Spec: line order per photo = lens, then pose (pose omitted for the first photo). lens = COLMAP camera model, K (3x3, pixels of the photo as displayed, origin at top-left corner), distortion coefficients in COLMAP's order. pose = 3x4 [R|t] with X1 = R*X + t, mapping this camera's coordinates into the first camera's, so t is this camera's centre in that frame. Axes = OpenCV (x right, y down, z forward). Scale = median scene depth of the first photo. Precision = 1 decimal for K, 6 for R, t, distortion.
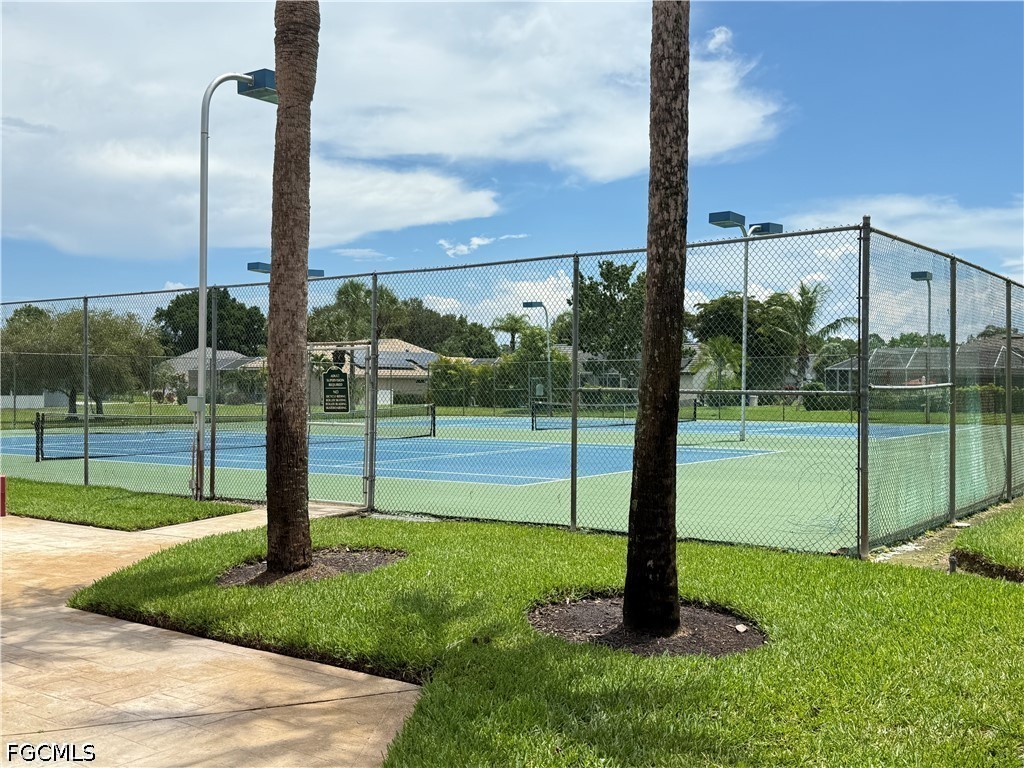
lens RADIAL K [[1056.6, 0, 514.9], [0, 1056.6, 387.5], [0, 0, 1]] dist [0.025301, 0.000000]
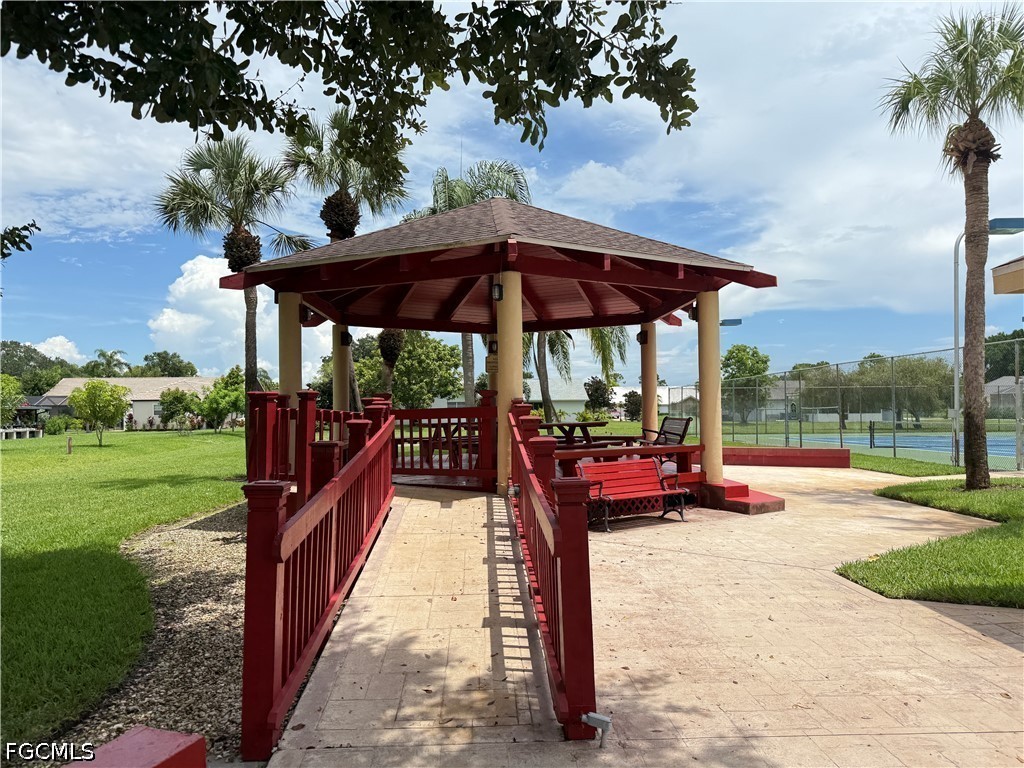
lens RADIAL K [[732.1, 0, 512.1], [0, 732.1, 381.5], [0, 0, 1]] dist [-0.006398, -0.004962]
pose [[0.628258, -0.037370, -0.777107, 0.289934], [0.007582, 0.999092, -0.041915, 0.010893], [0.777968, 0.020441, 0.627971, -0.542307]]
